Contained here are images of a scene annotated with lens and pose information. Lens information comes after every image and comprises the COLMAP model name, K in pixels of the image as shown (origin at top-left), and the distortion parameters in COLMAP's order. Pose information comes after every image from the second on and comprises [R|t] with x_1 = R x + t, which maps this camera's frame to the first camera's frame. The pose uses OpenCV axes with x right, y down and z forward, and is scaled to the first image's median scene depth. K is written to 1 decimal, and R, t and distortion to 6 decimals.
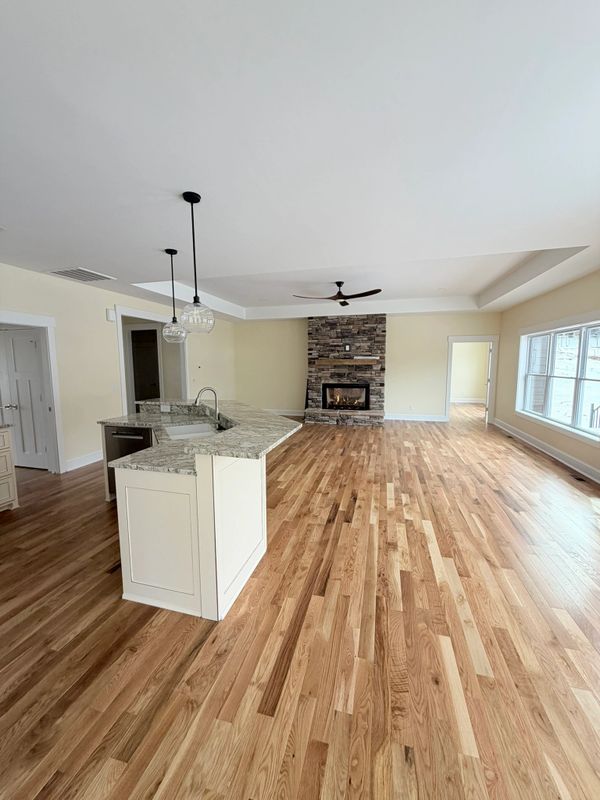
lens RADIAL K [[317.9, 0, 300.2], [0, 317.9, 393.9], [0, 0, 1]] dist [0.000154, 0.000361]
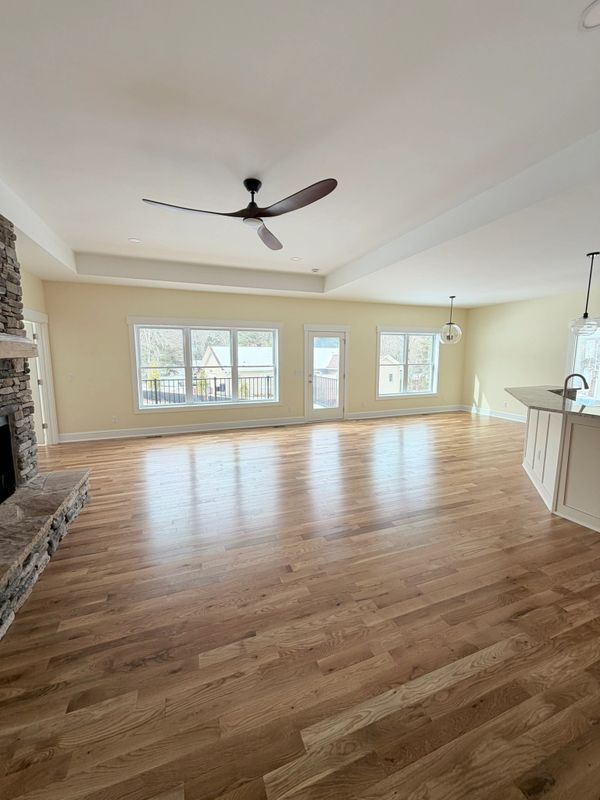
lens RADIAL K [[317.9, 0, 296.5], [0, 317.9, 399.1], [0, 0, 1]] dist [0.000154, 0.000361]
pose [[-0.578844, -0.107843, 0.808276, -0.278507], [0.079874, 0.978951, 0.187817, -0.101020], [-0.811517, 0.173277, -0.558046, 1.069504]]
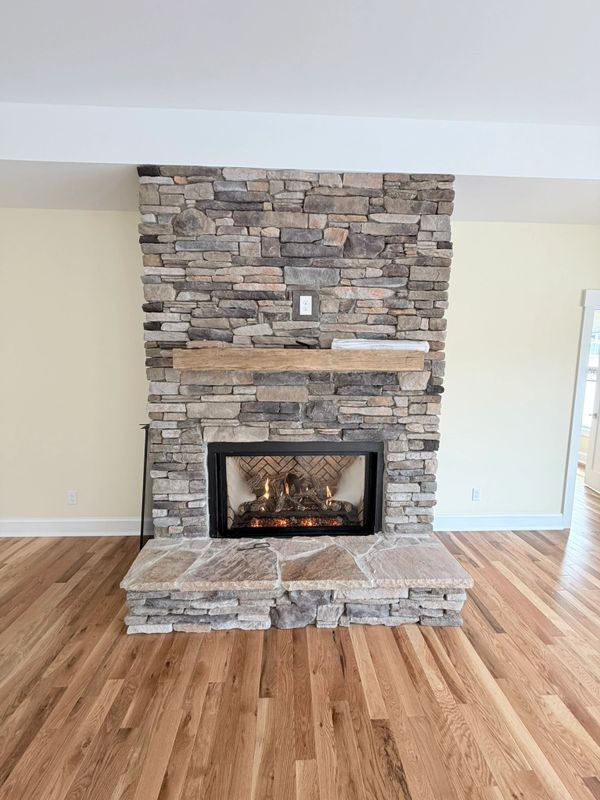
lens RADIAL K [[317.9, 0, 301.7], [0, 317.9, 399.4], [0, 0, 1]] dist [0.000154, 0.000361]
pose [[0.953061, -0.020503, 0.302084, 0.077018], [0.016455, 0.999738, 0.015939, -0.084135], [-0.302331, -0.010220, 0.953148, 0.868515]]
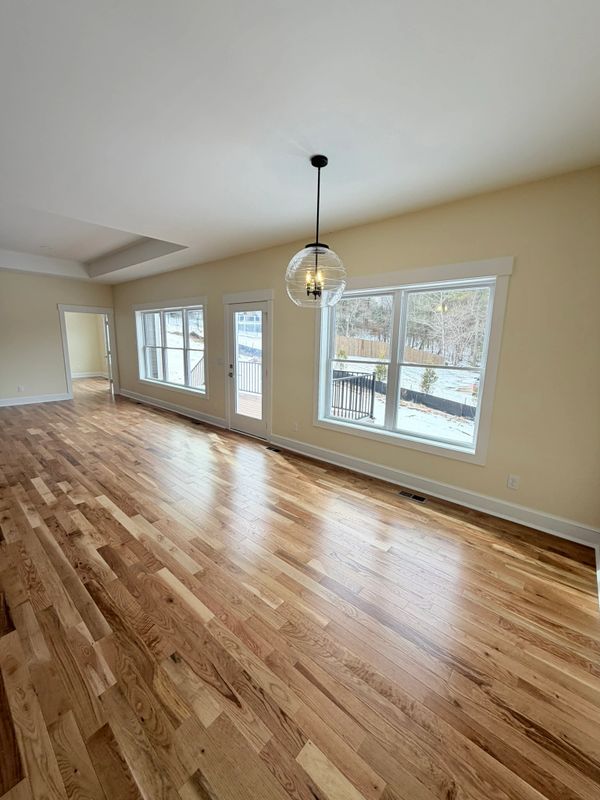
lens RADIAL K [[317.9, 0, 296.7], [0, 317.9, 393.7], [0, 0, 1]] dist [0.000154, 0.000361]
pose [[0.444335, -0.137939, 0.885177, -0.069458], [0.063011, 0.990440, 0.122712, 0.000665], [-0.893642, 0.001251, 0.448779, 0.005082]]
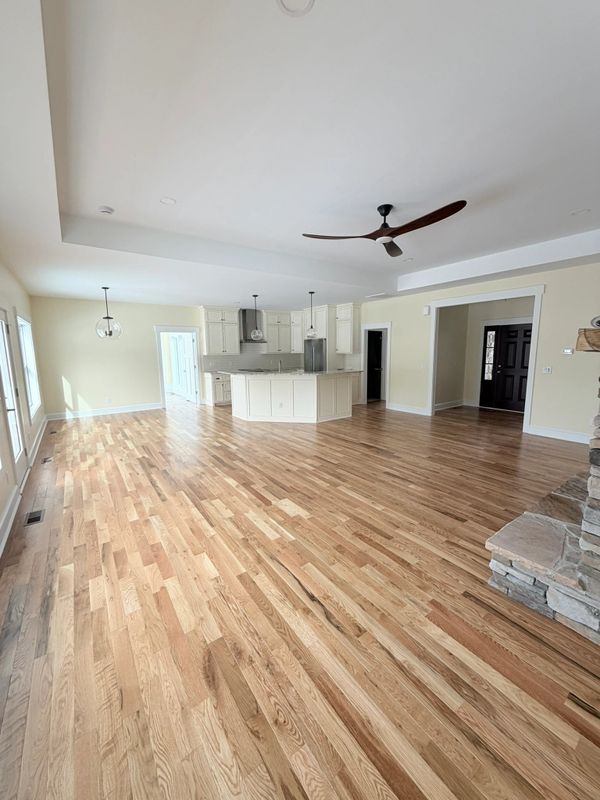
lens RADIAL K [[317.9, 0, 303.4], [0, 317.9, 393.4], [0, 0, 1]] dist [0.000154, 0.000361]
pose [[-0.632384, 0.120736, -0.765188, 0.592783], [-0.057128, 0.977821, 0.201500, -0.110183], [0.772546, 0.171139, -0.611461, 1.097341]]
